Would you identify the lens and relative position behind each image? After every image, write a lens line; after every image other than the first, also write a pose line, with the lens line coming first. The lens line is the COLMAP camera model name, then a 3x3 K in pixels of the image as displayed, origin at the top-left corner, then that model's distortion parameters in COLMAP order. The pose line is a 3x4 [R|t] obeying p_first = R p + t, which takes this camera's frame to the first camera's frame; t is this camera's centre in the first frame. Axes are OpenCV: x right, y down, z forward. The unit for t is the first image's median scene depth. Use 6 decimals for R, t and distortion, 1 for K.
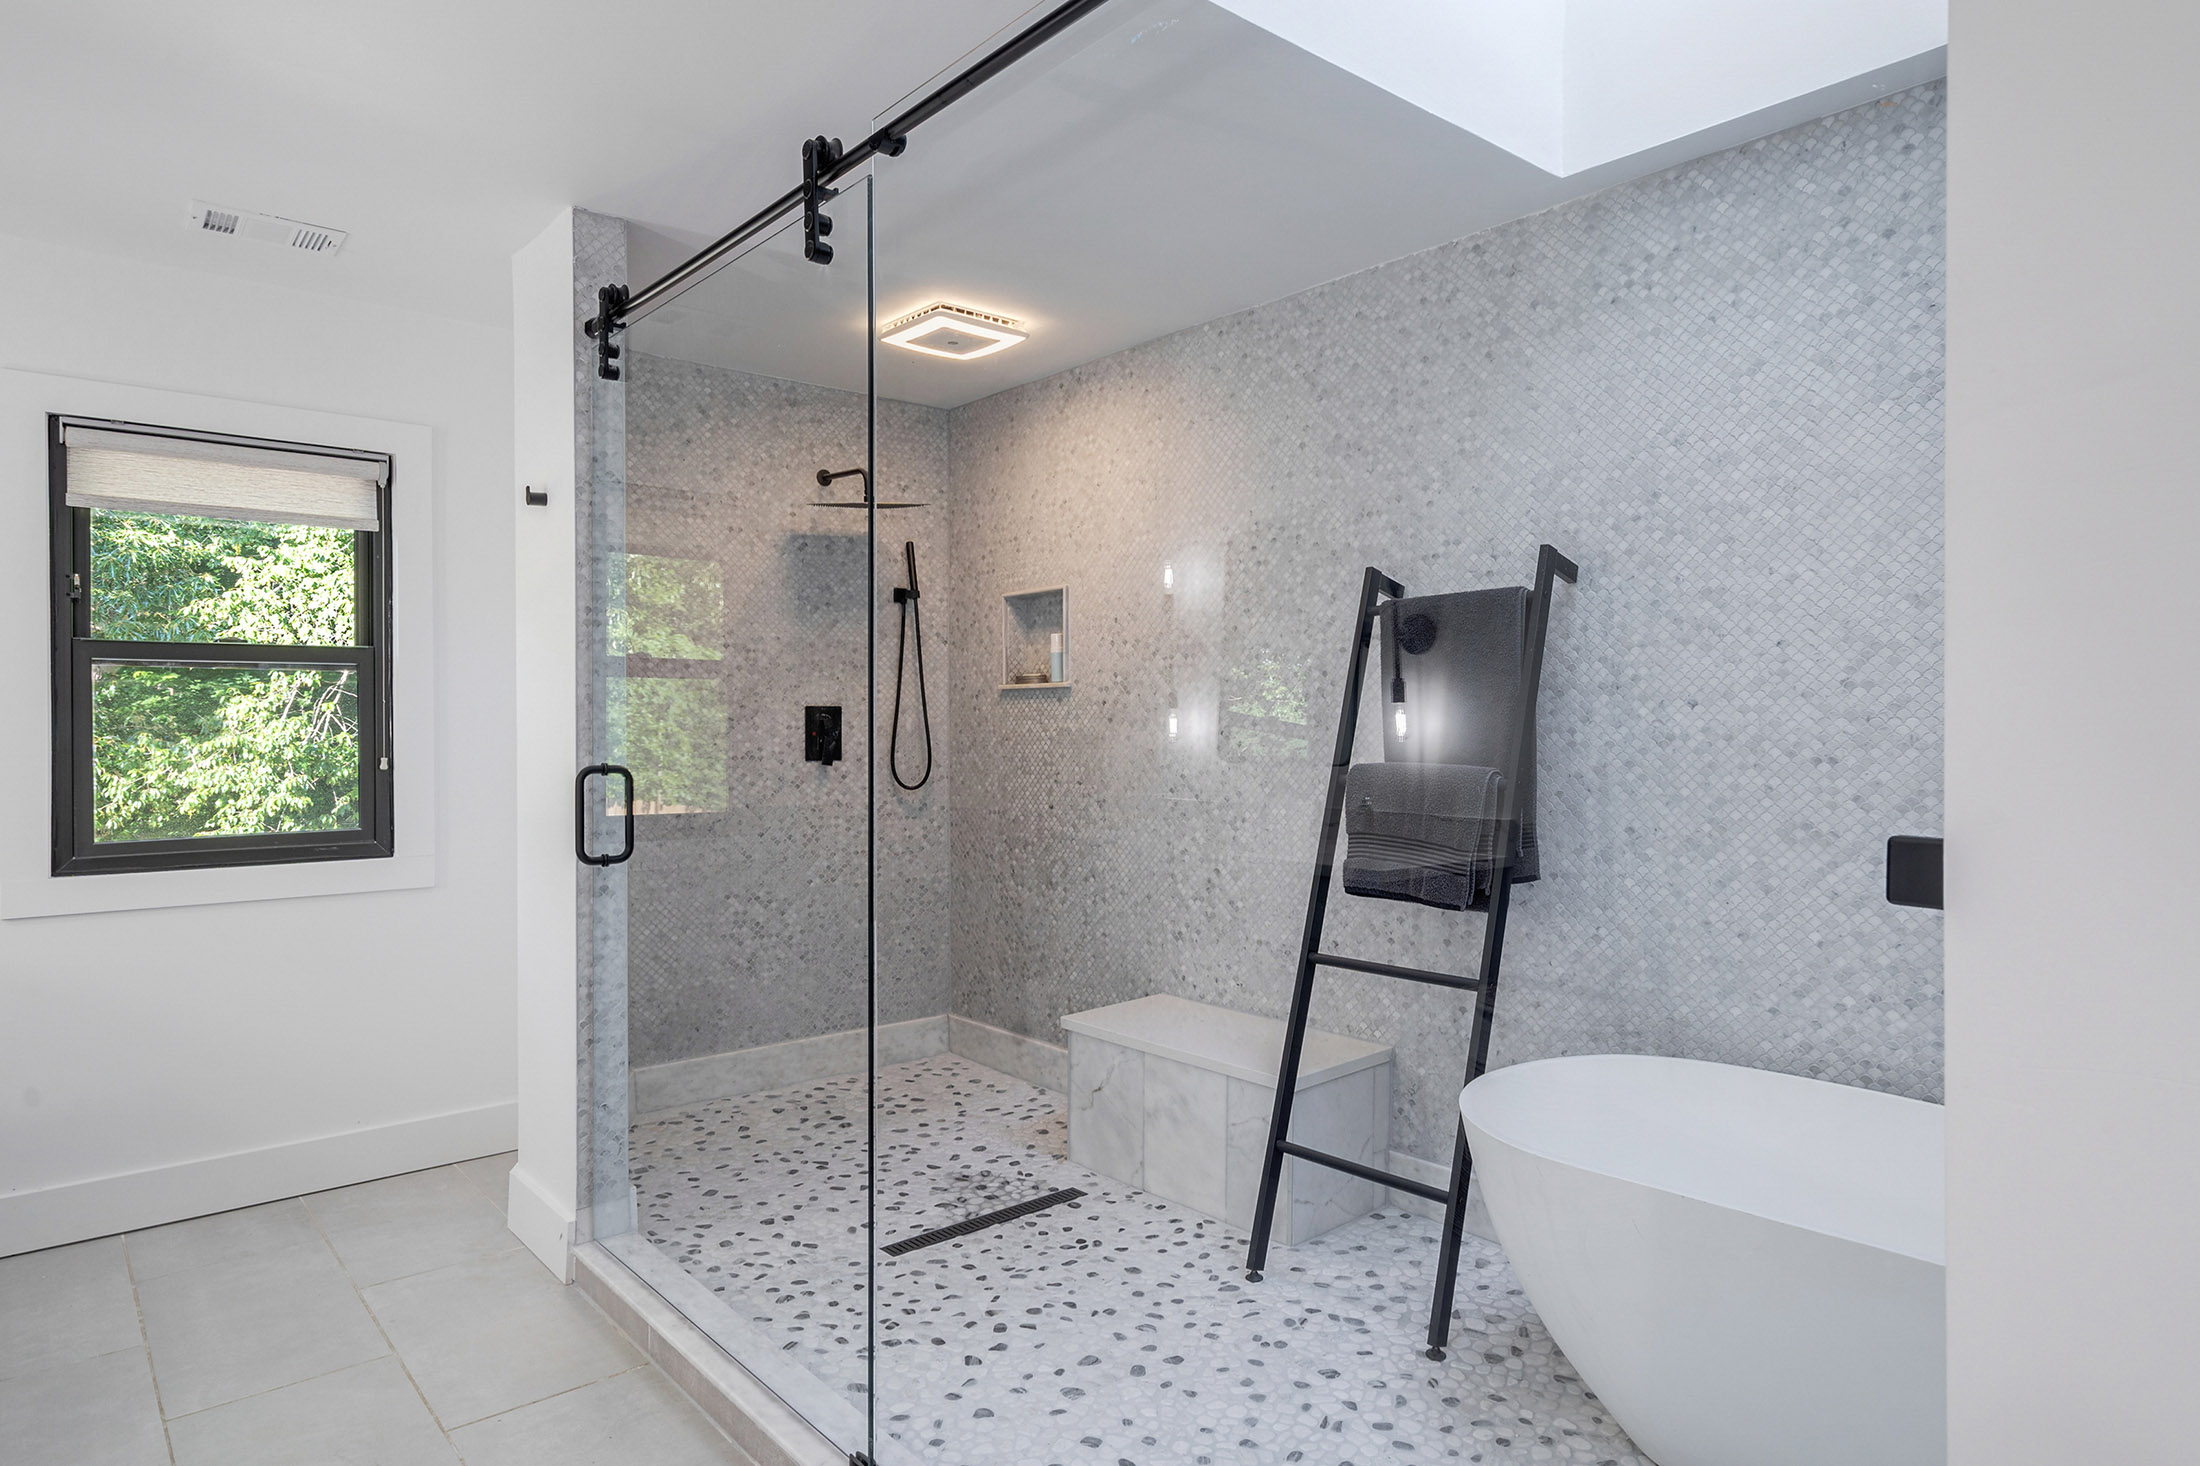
lens RADIAL K [[1291.6, 0, 1105.8], [0, 1291.6, 730.1], [0, 0, 1]] dist [0.004036, 0.002003]
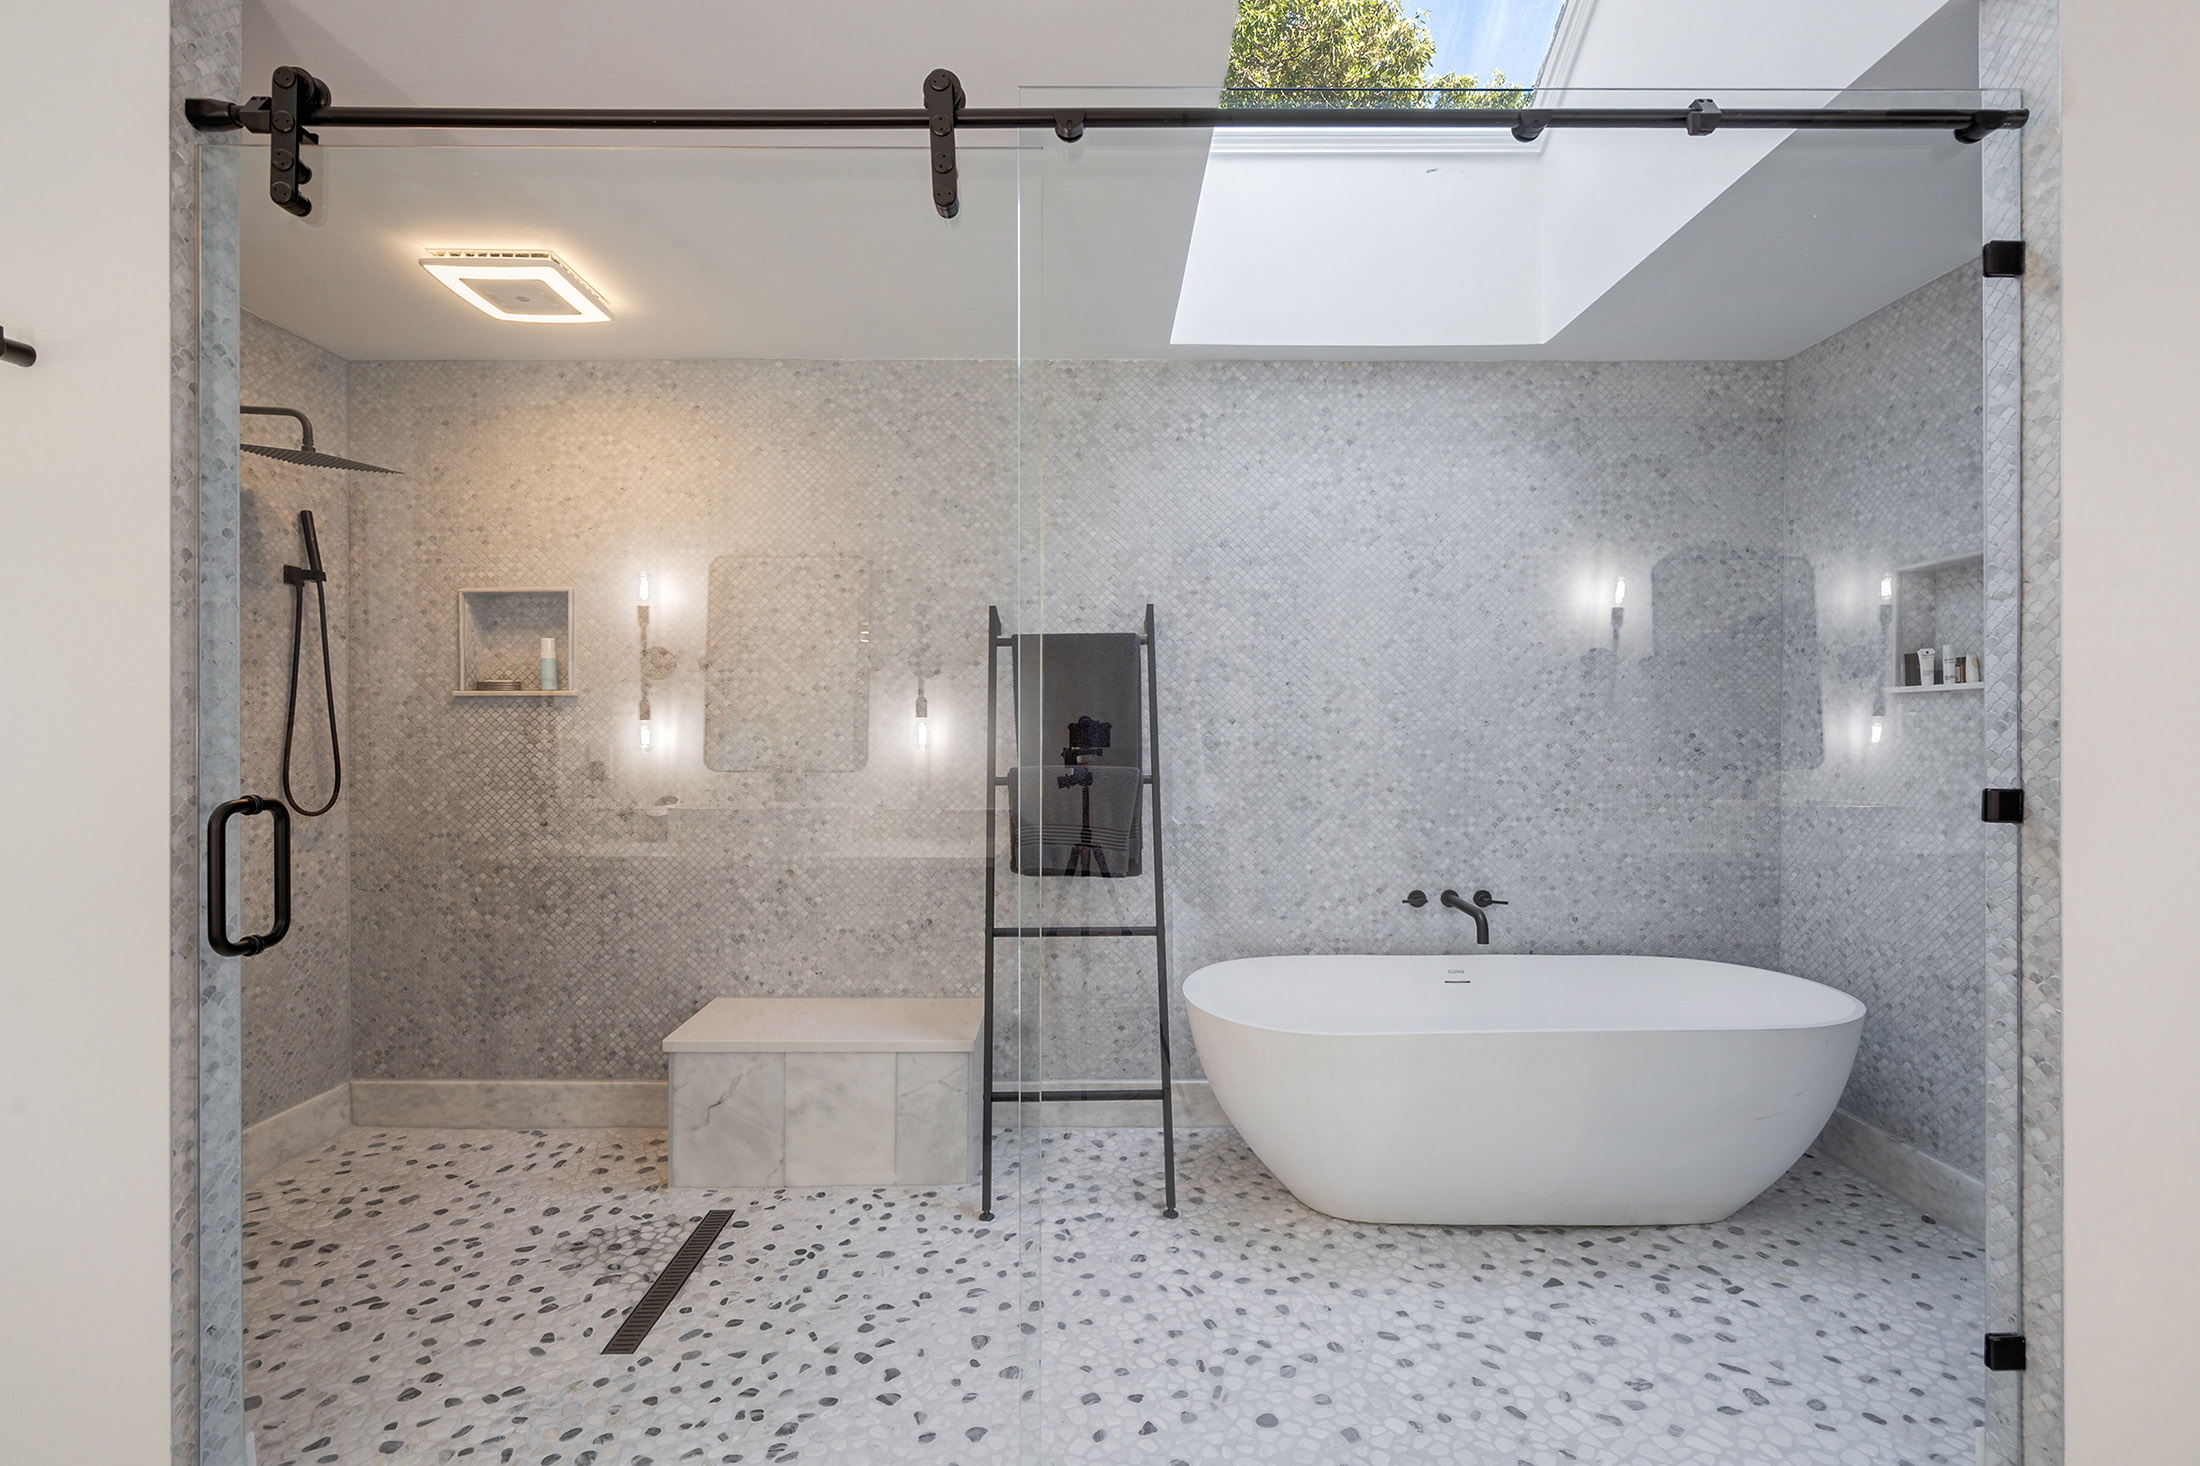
lens RADIAL K [[990.8, 0, 1102.6], [0, 990.8, 735.8], [0, 0, 1]] dist [-0.009269, 0.004891]
pose [[0.644368, -0.000938, 0.764715, -0.477153], [0.004032, 0.999990, -0.002171, -0.001437], [-0.764705, 0.004483, 0.644365, 0.344008]]
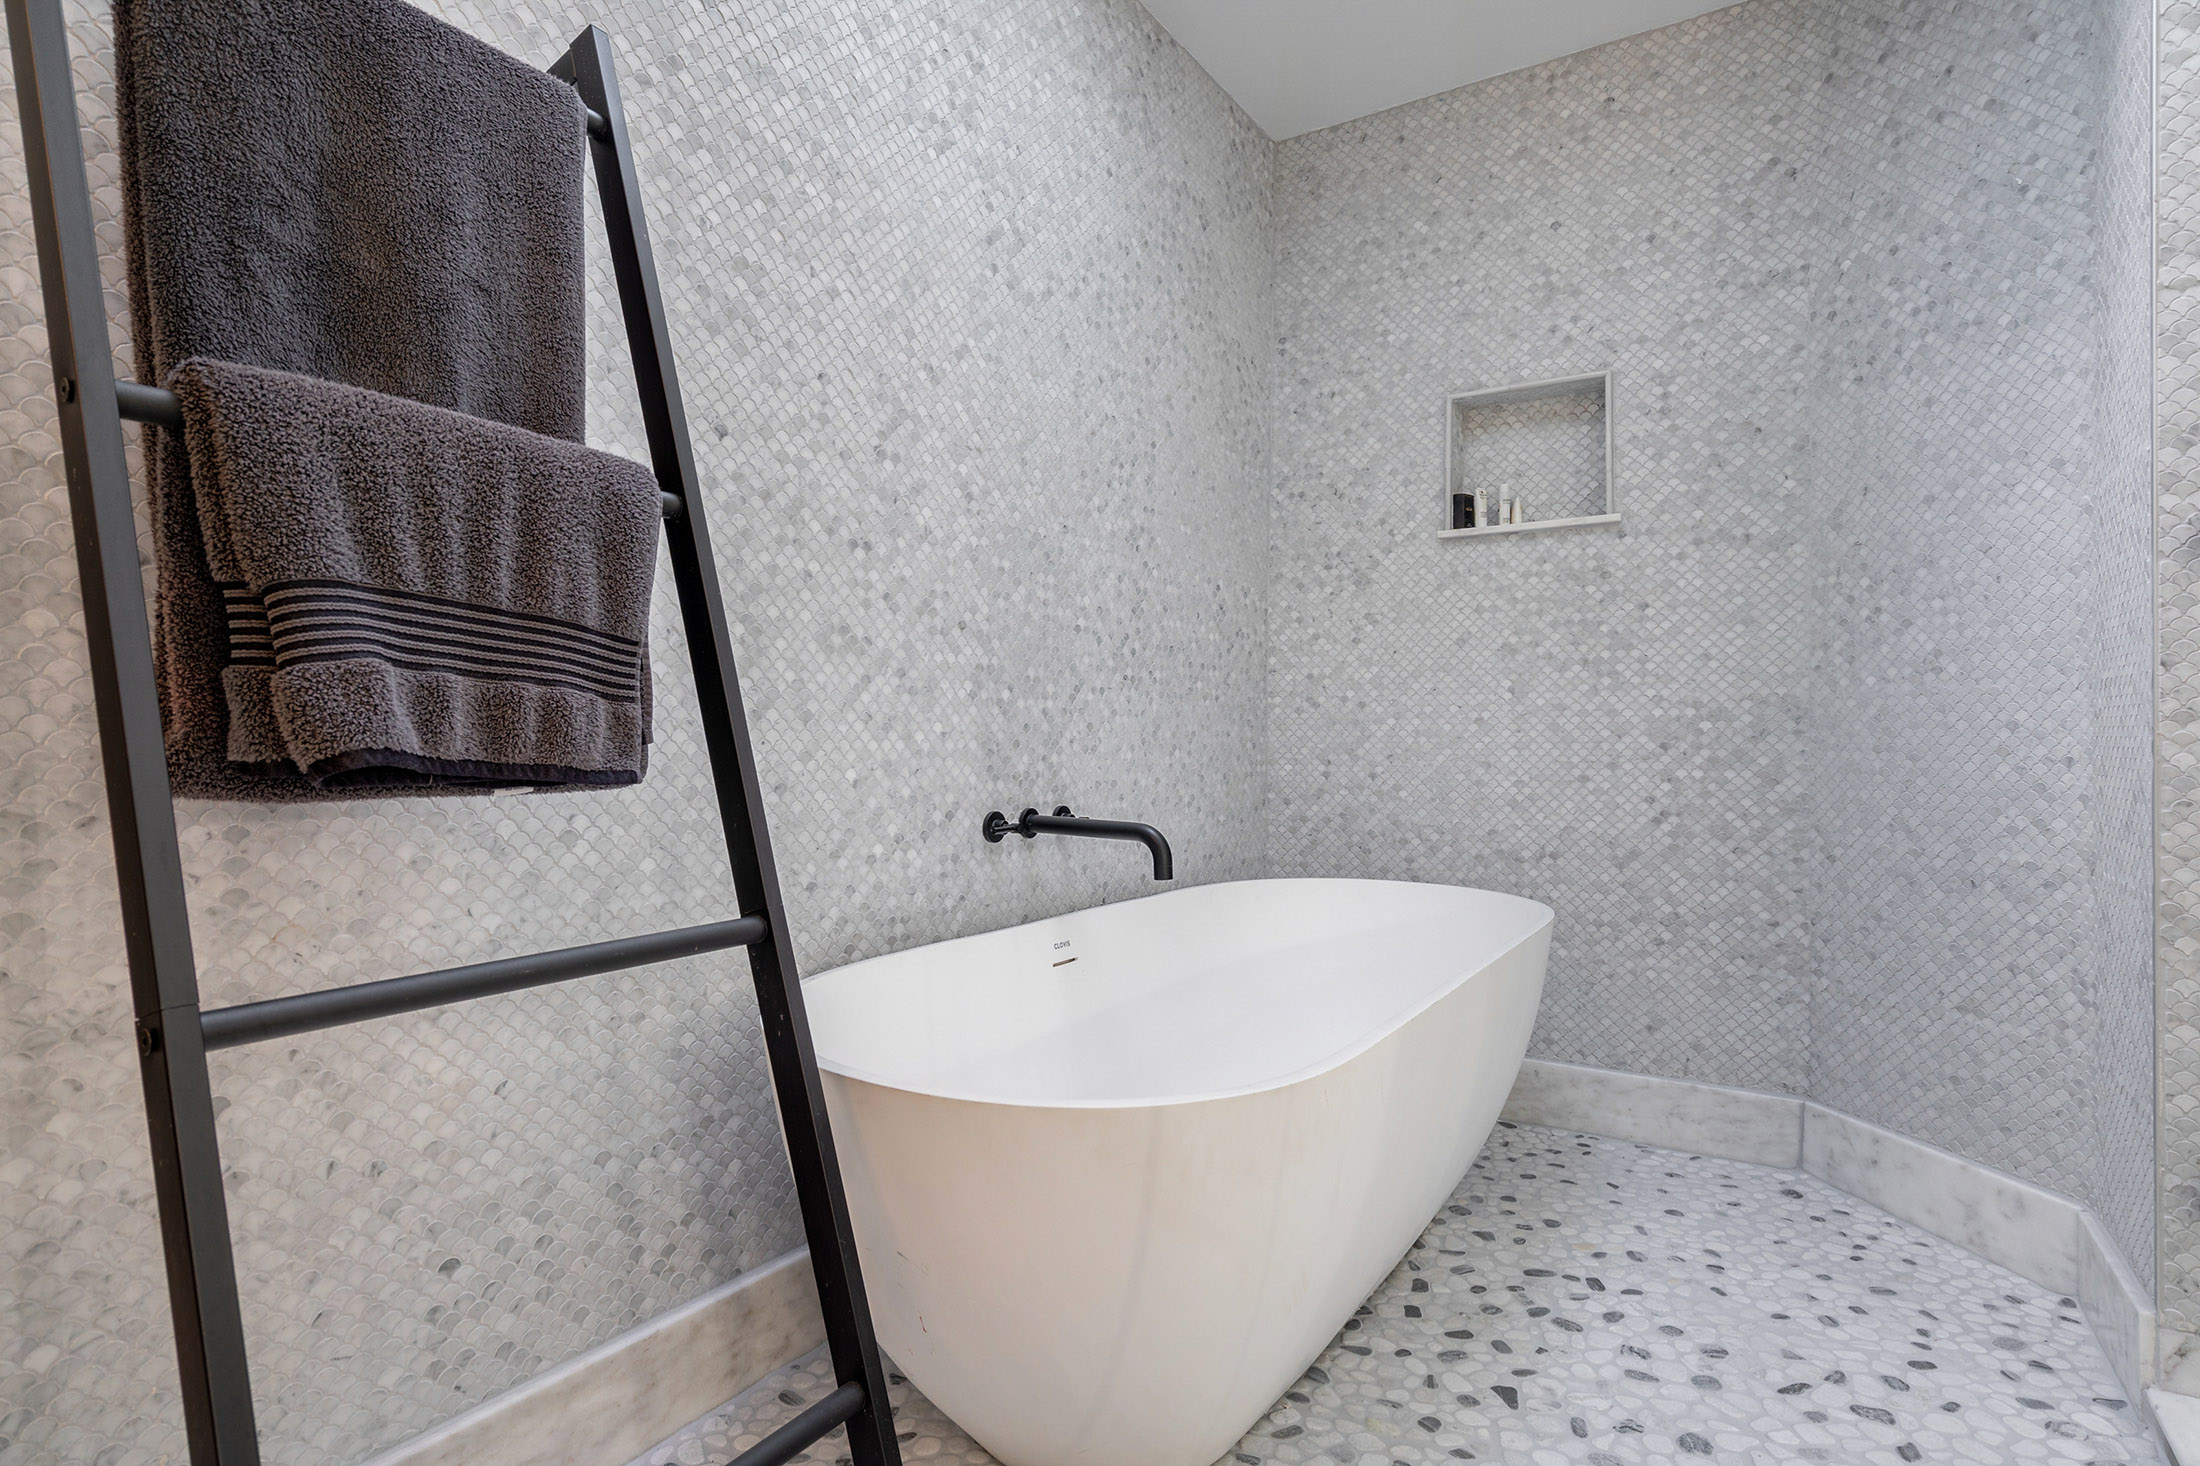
lens RADIAL K [[1151.5, 0, 1100.0], [0, 1151.5, 733.0], [0, 0, 1]] dist [0.000147, 0.001930]
pose [[-0.287070, 0.002982, 0.957905, -0.123422], [0.004262, 0.999989, -0.001836, 0.117300], [-0.957900, 0.003555, -0.287079, 0.902522]]
